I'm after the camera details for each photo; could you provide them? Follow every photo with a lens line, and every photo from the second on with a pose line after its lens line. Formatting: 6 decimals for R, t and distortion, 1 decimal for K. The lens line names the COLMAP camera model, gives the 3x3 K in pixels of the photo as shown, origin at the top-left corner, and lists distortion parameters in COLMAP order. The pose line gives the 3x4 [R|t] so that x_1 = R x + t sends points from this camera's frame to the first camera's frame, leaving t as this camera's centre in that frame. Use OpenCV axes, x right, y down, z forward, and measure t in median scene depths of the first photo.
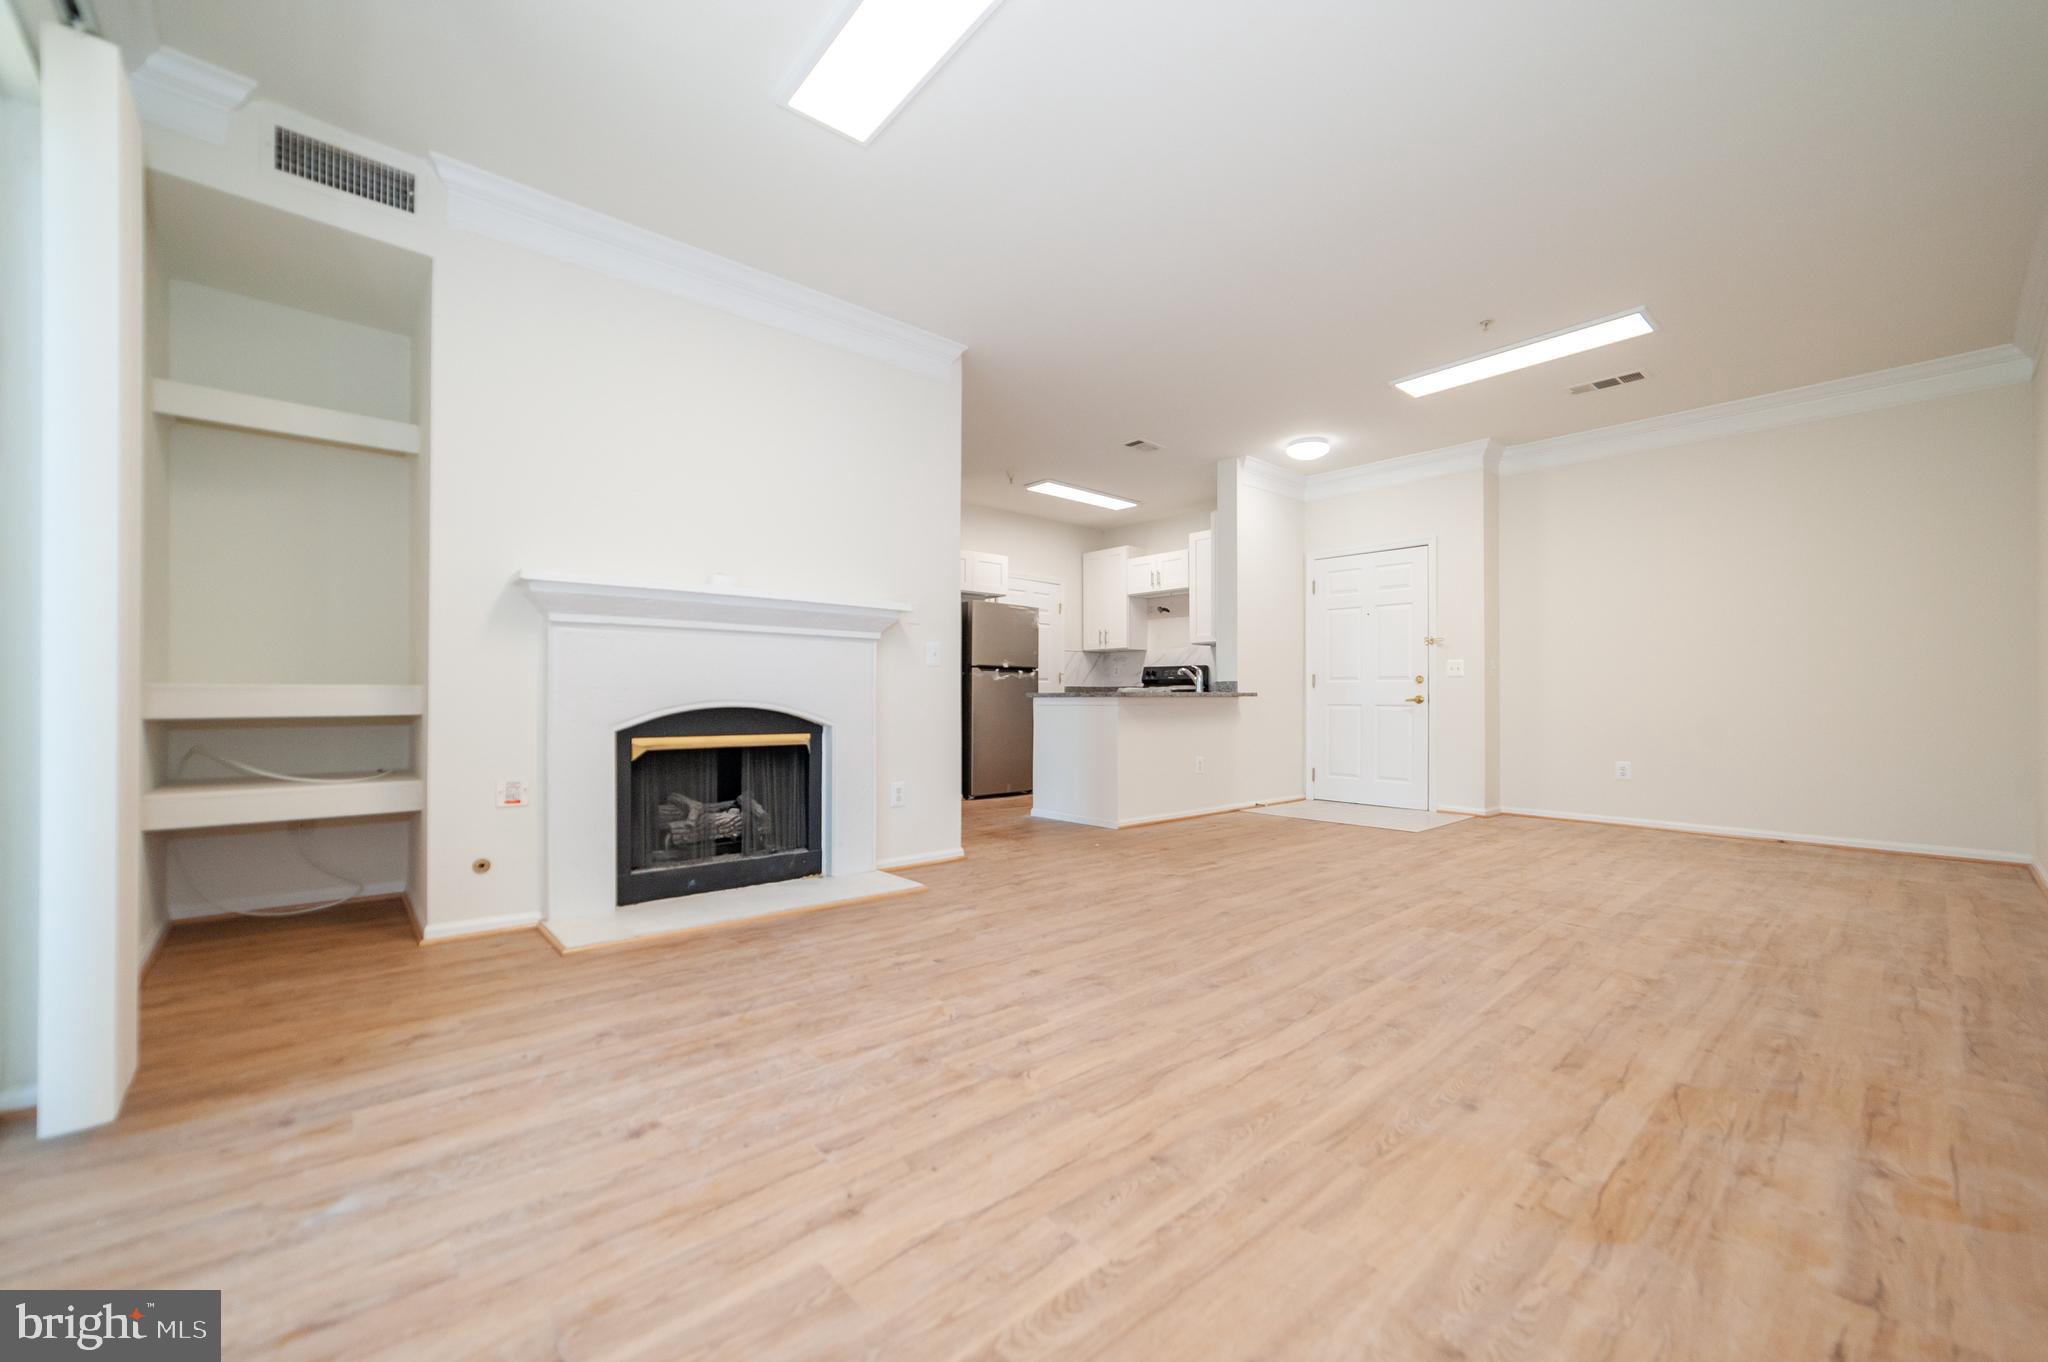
lens RADIAL K [[751.8, 0, 990.9], [0, 751.8, 691.3], [0, 0, 1]] dist [-0.004594, 0.000303]
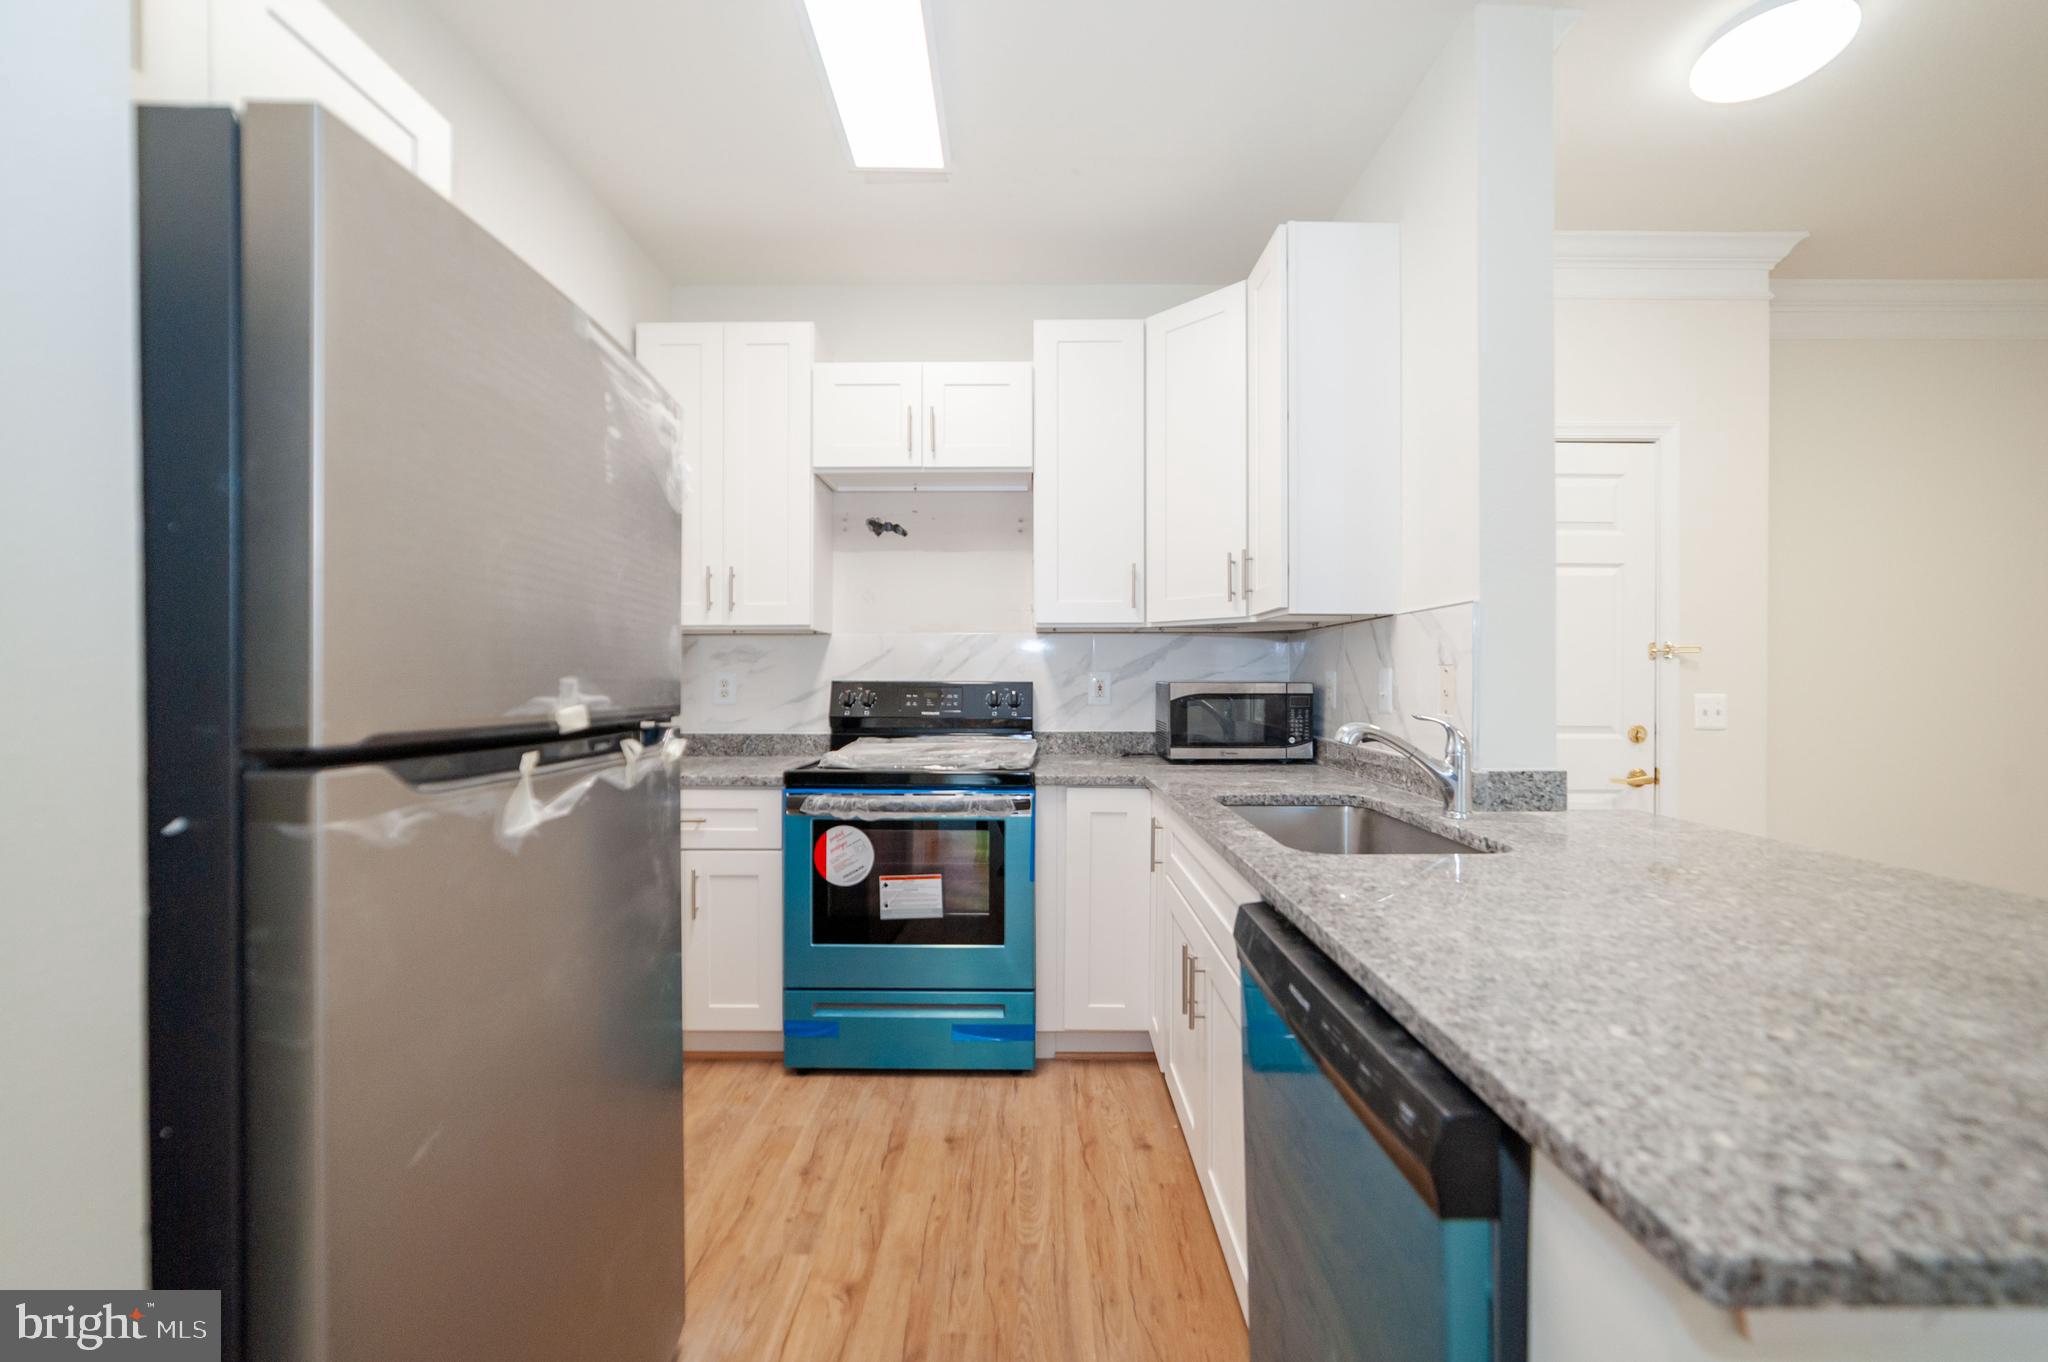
lens RADIAL K [[796.7, 0, 1006.0], [0, 796.7, 680.1], [0, 0, 1]] dist [-0.003163, -0.000124]
pose [[0.634084, -0.004142, 0.773253, -0.094195], [-0.004537, 0.999949, 0.009076, -0.087702], [-0.773250, -0.009263, 0.634033, 1.674464]]
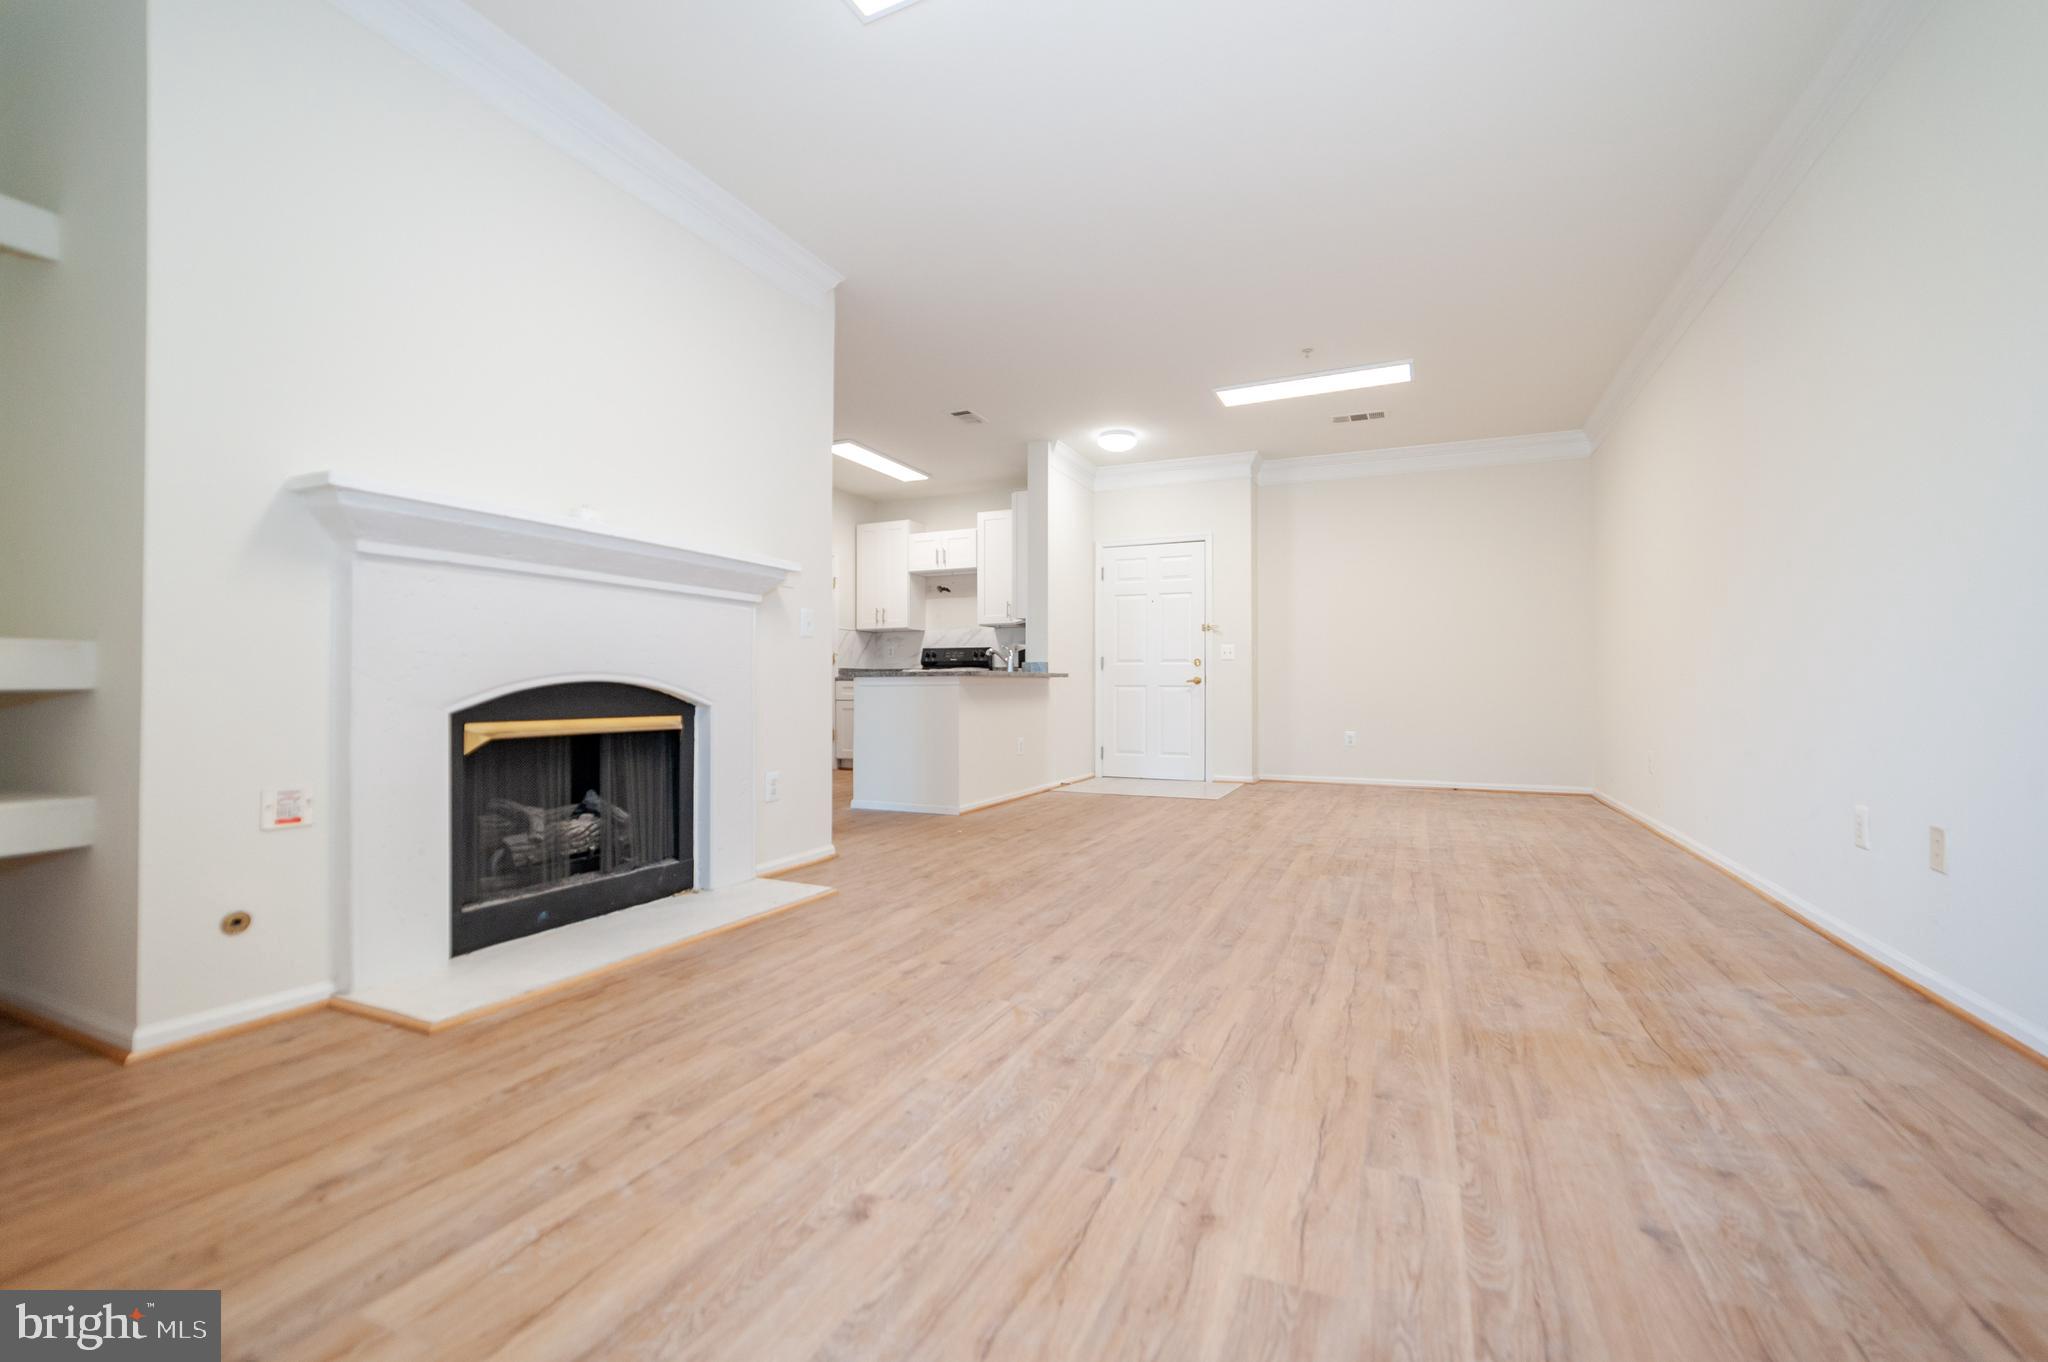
lens RADIAL K [[796.7, 0, 1006.0], [0, 796.7, 680.1], [0, 0, 1]] dist [-0.003163, -0.000124]
pose [[0.909533, 0.003435, 0.415617, -0.293621], [-0.004267, 0.999990, 0.001074, 0.016505], [-0.415609, -0.002751, 0.909539, 0.083285]]
